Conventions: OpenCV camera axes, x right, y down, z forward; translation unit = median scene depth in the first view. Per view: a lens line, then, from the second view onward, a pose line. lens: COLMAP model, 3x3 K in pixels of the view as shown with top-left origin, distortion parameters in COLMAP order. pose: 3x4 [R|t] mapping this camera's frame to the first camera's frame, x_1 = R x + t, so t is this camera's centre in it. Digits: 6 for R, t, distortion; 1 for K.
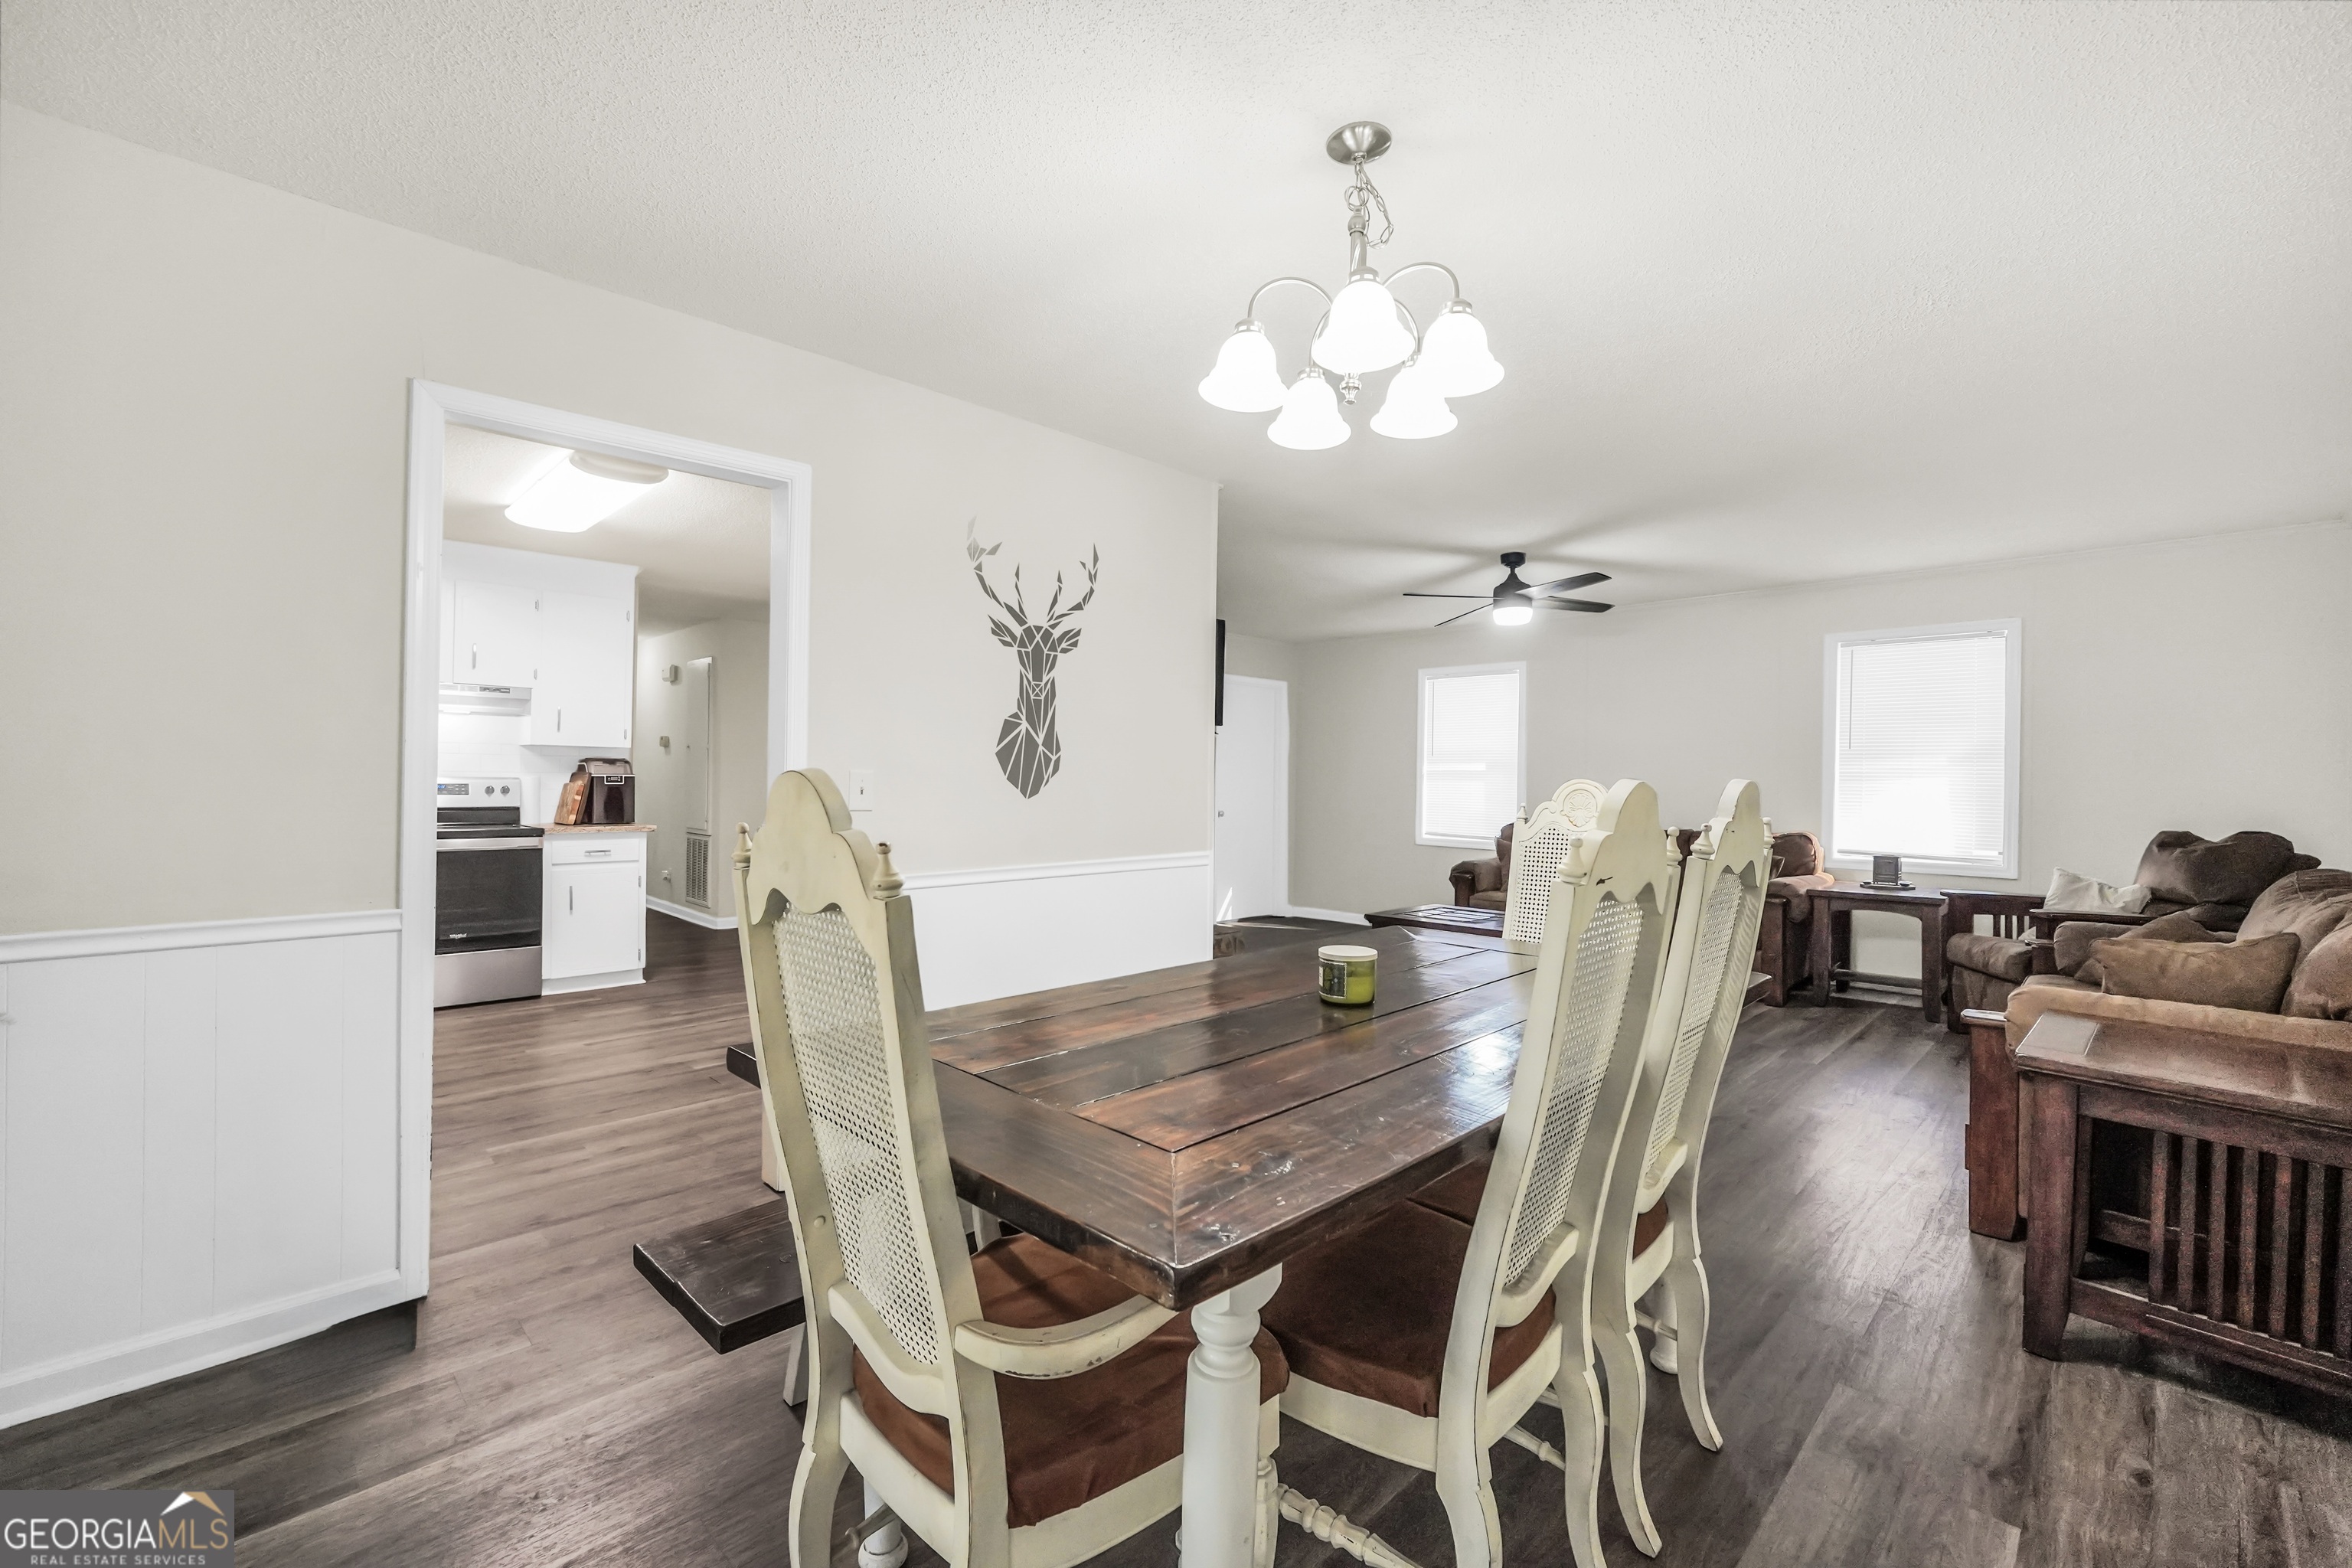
lens RADIAL K [[1000.2, 0, 1168.5], [0, 1000.2, 775.1], [0, 0, 1]] dist [-0.020668, 0.005500]
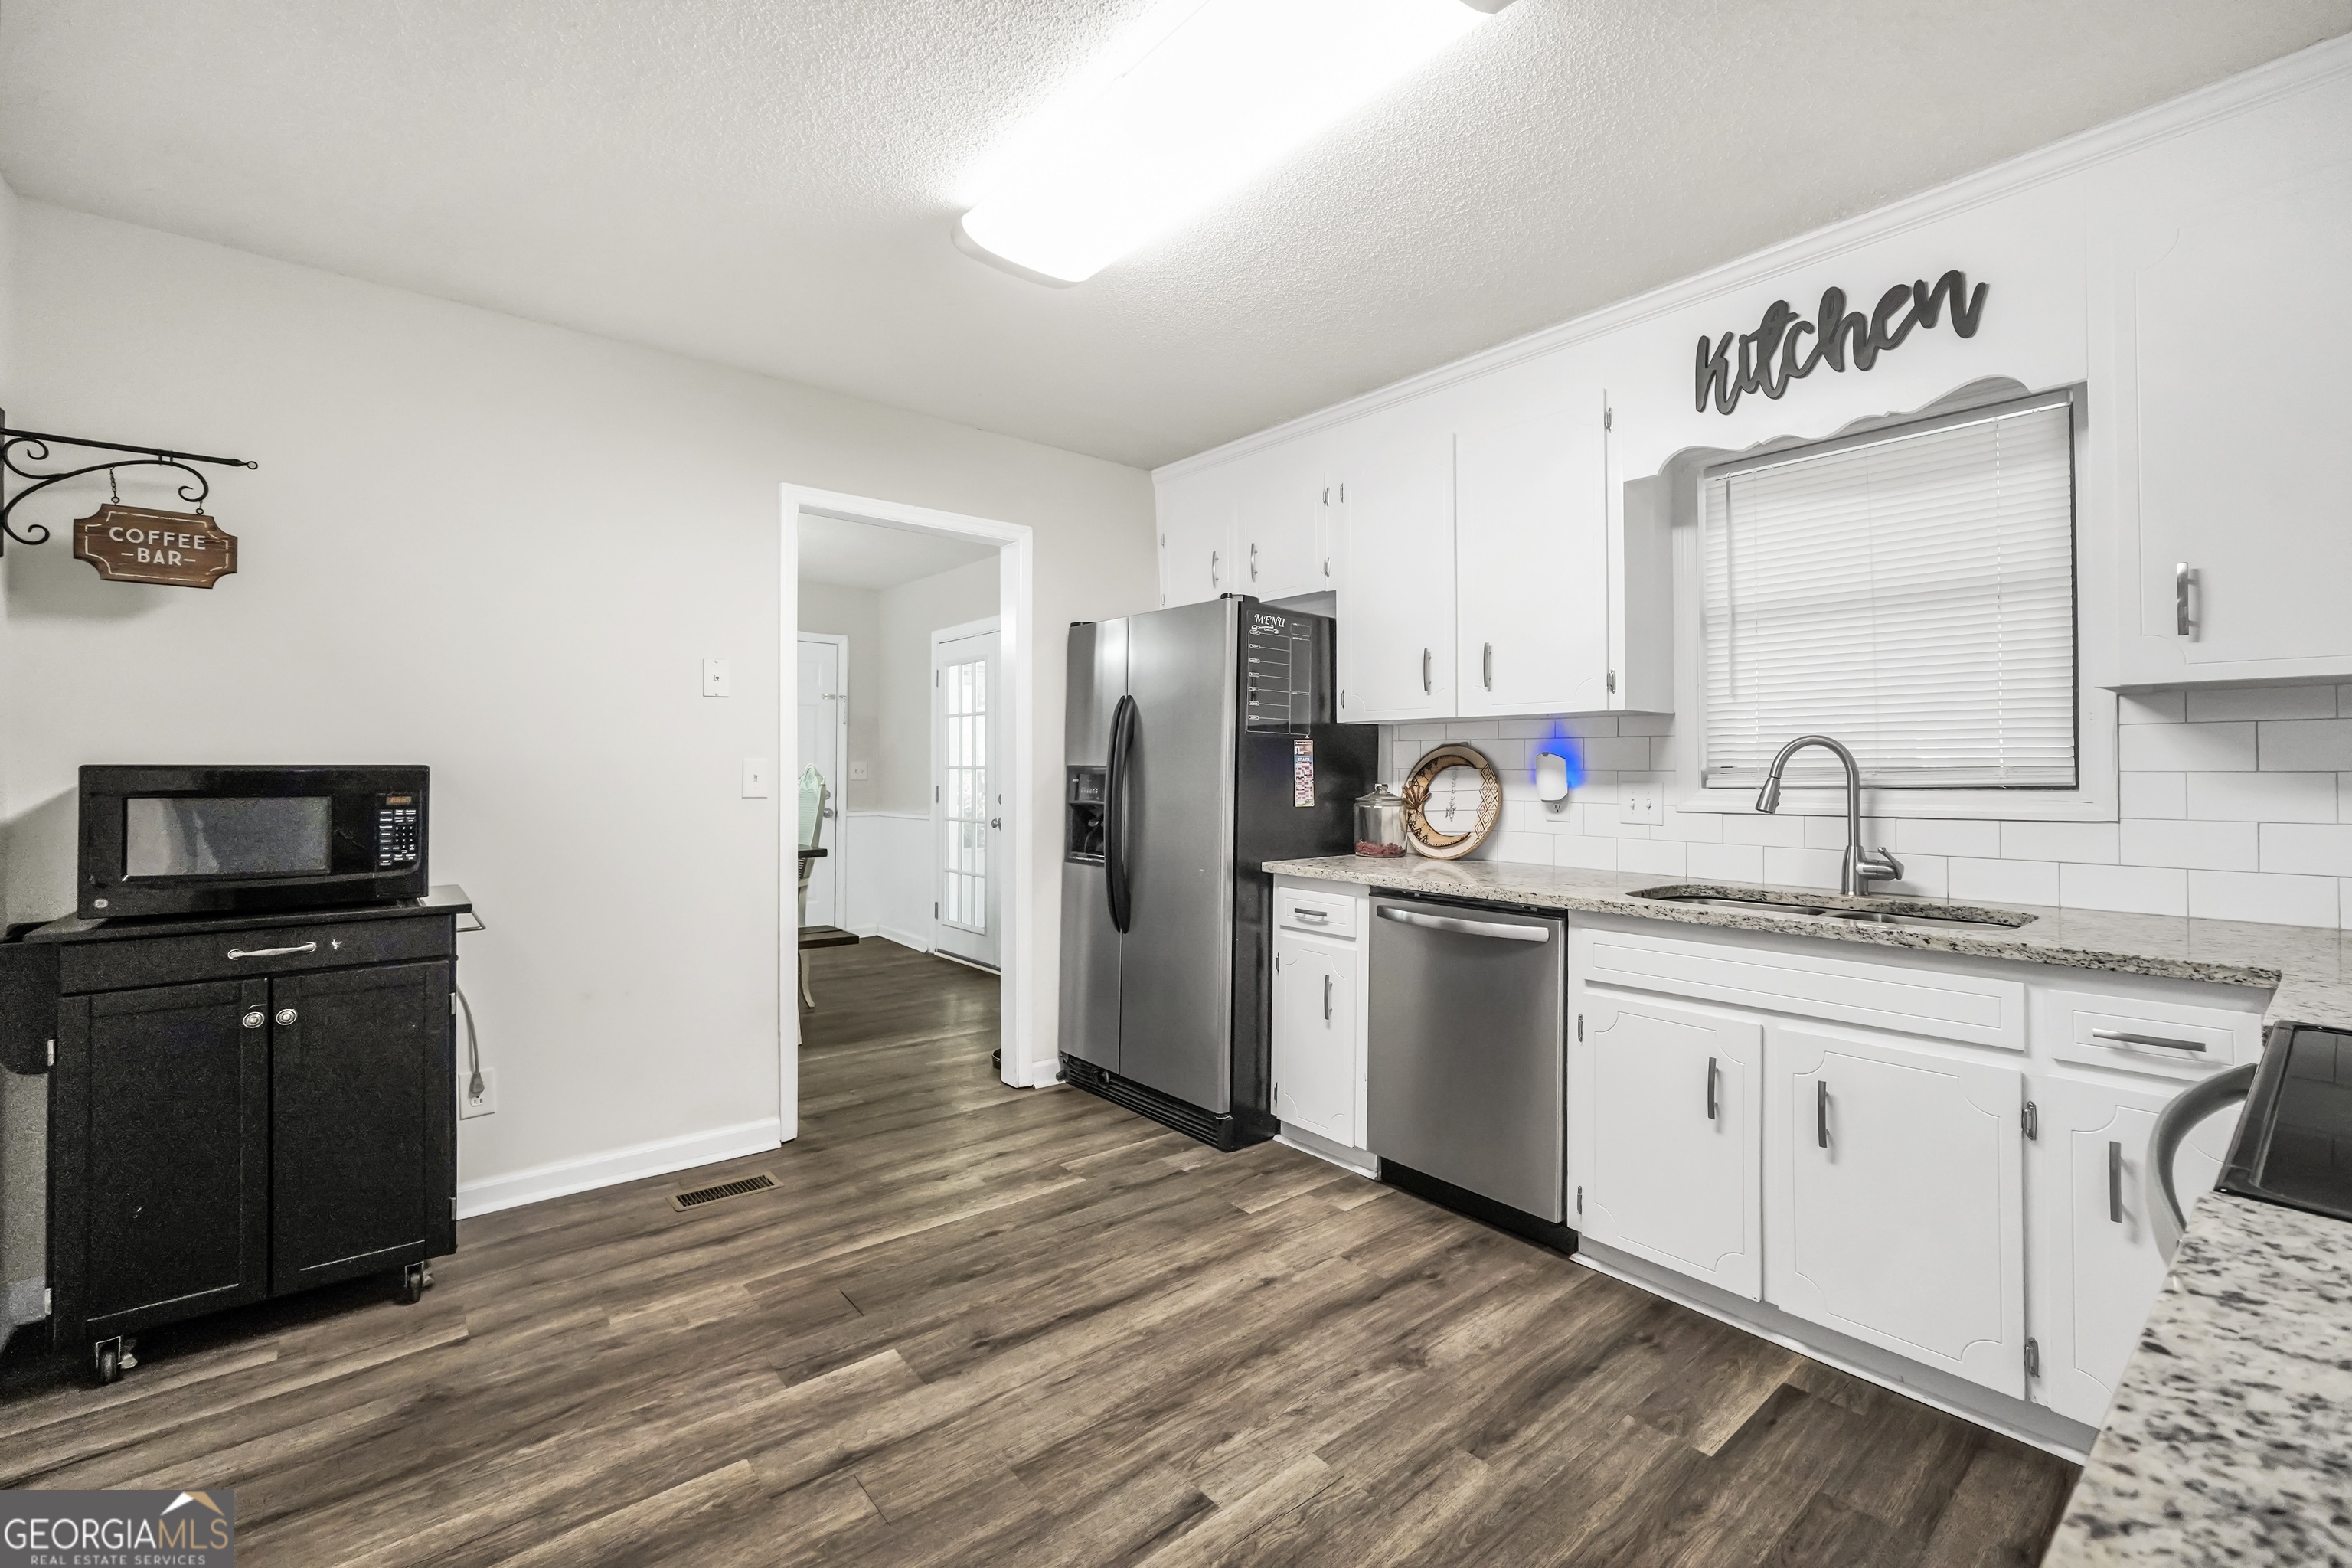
lens RADIAL K [[1000.2, 0, 1145.2], [0, 1000.2, 757.0], [0, 0, 1]] dist [-0.020668, 0.005500]
pose [[-0.994631, -0.011336, 0.102859, -0.757770], [-0.012379, 0.999878, -0.009504, -0.003807], [-0.102739, -0.010726, -0.994651, 1.736376]]
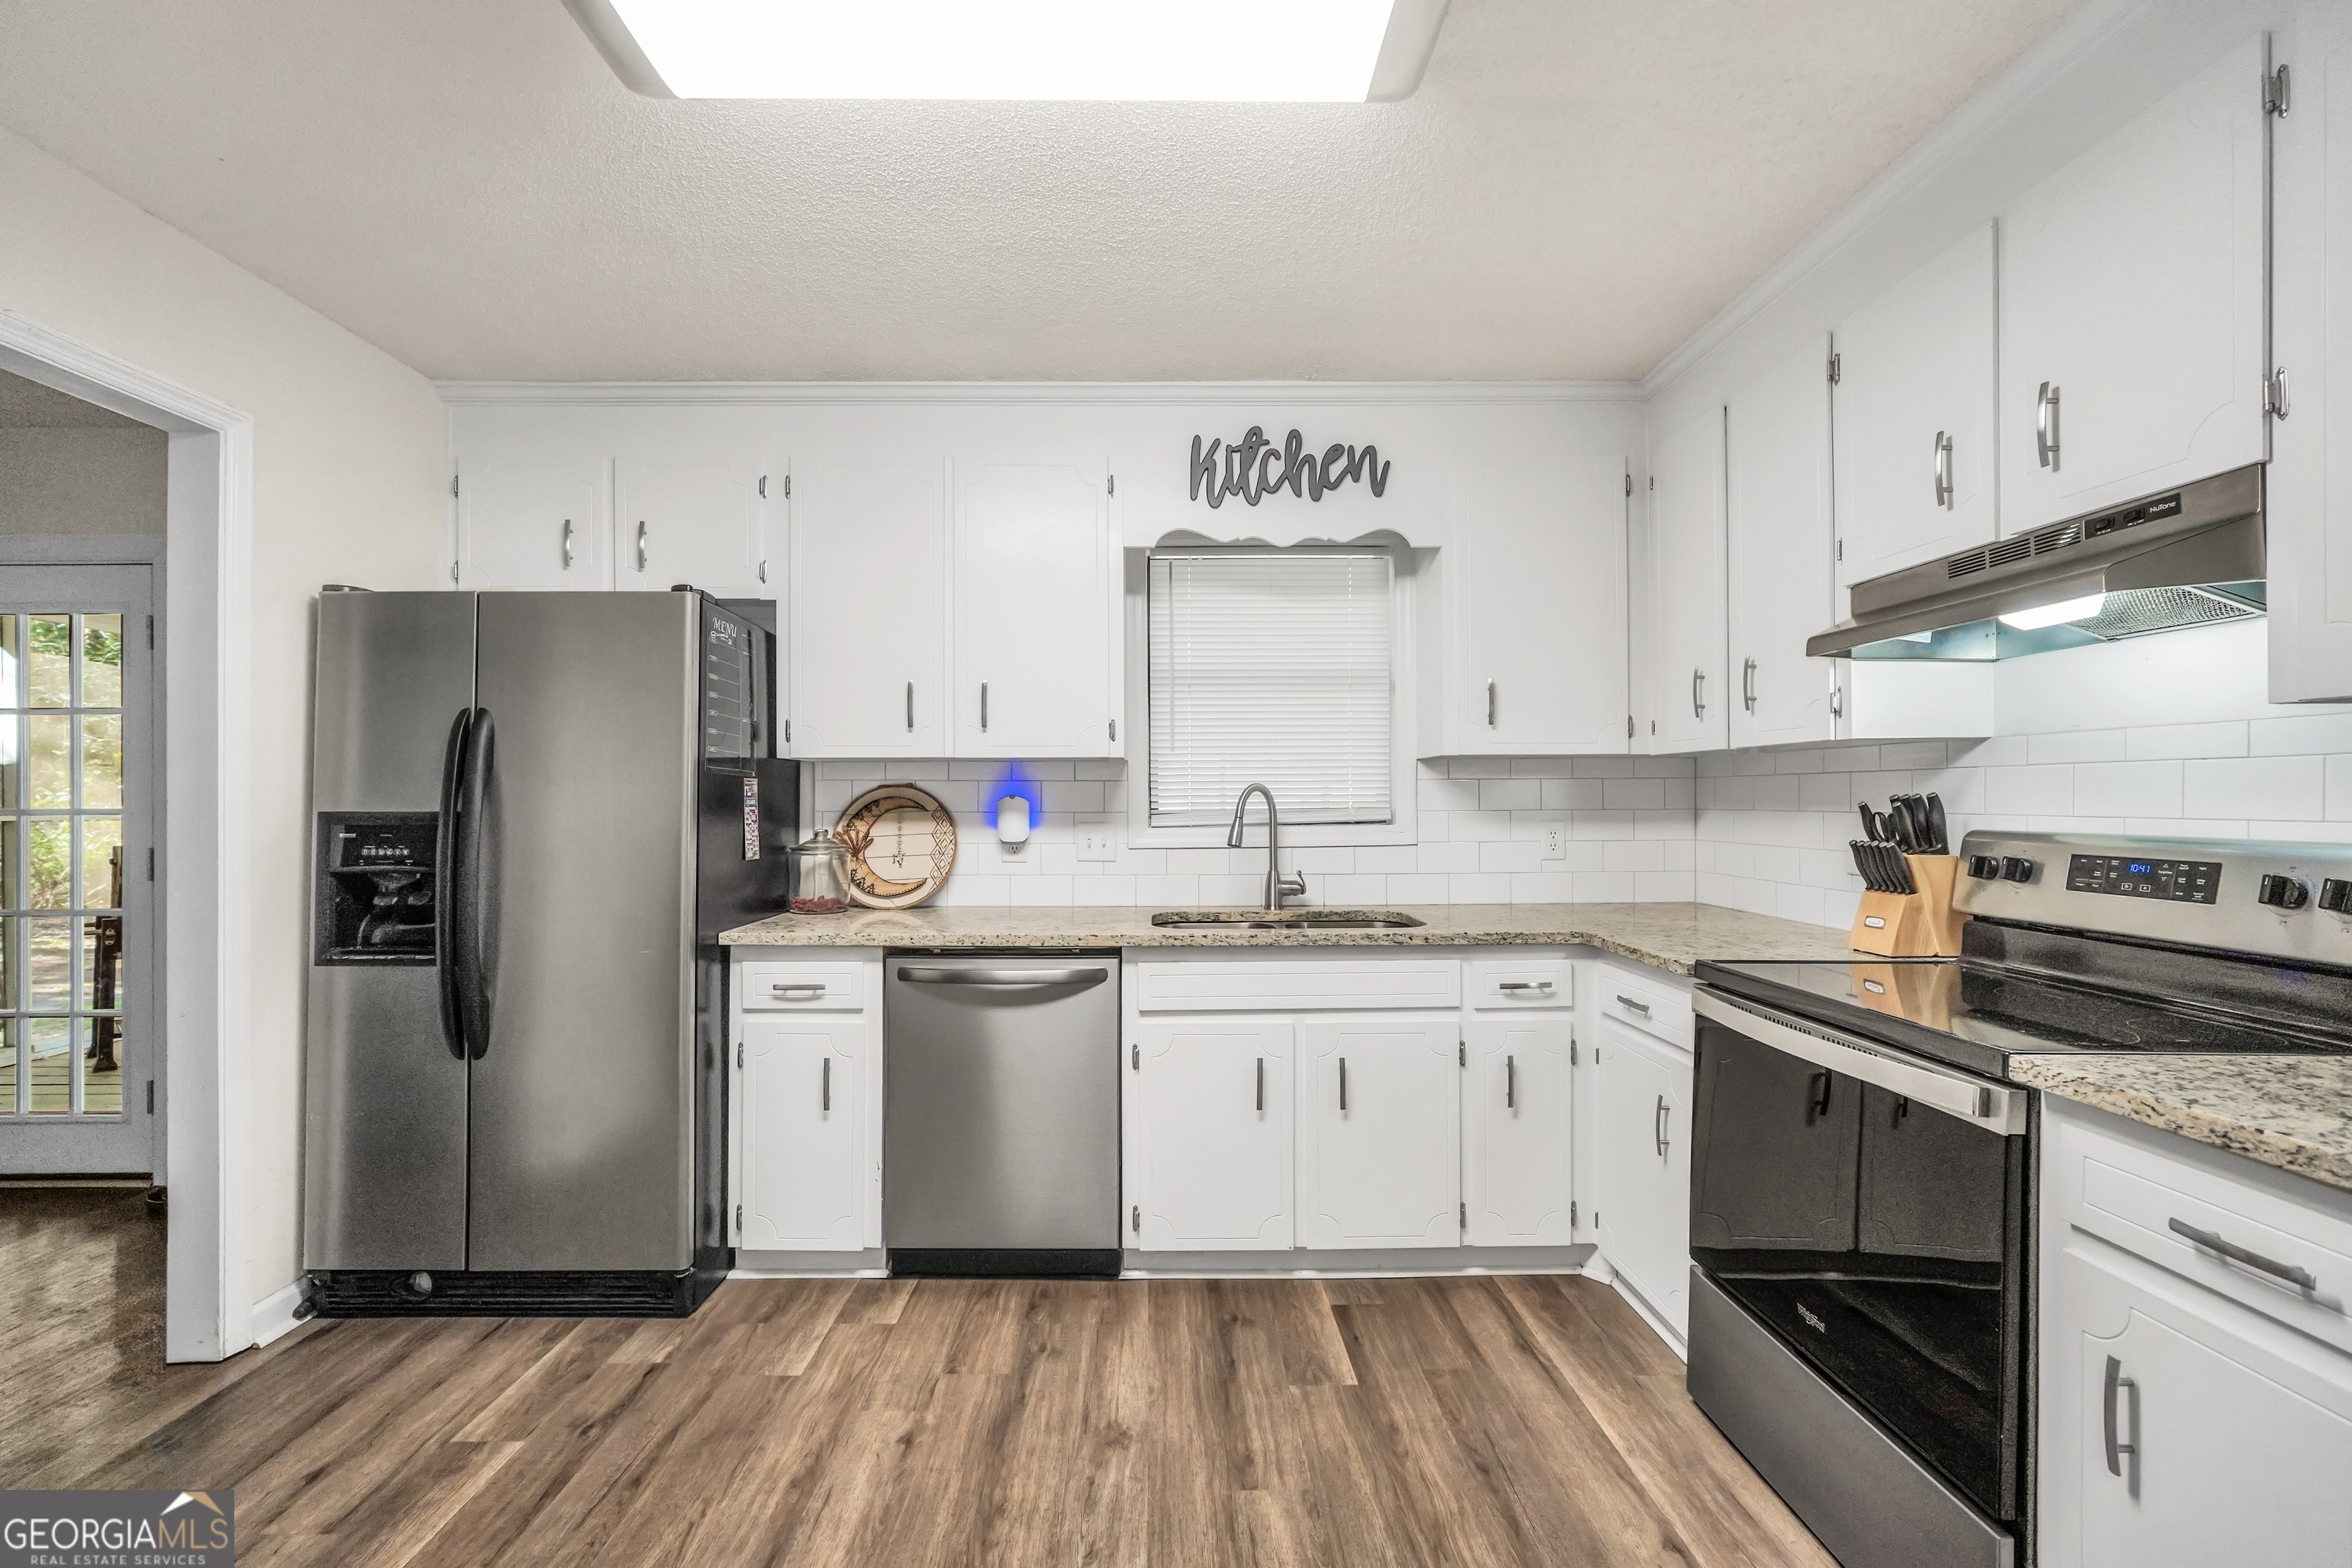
lens RADIAL K [[1000.2, 0, 1159.4], [0, 1000.2, 796.8], [0, 0, 1]] dist [-0.020668, 0.005500]
pose [[-0.693034, -0.012056, -0.720804, -0.473199], [-0.004932, 0.999916, -0.011983, -0.008782], [0.720888, -0.004750, -0.693036, 1.542143]]
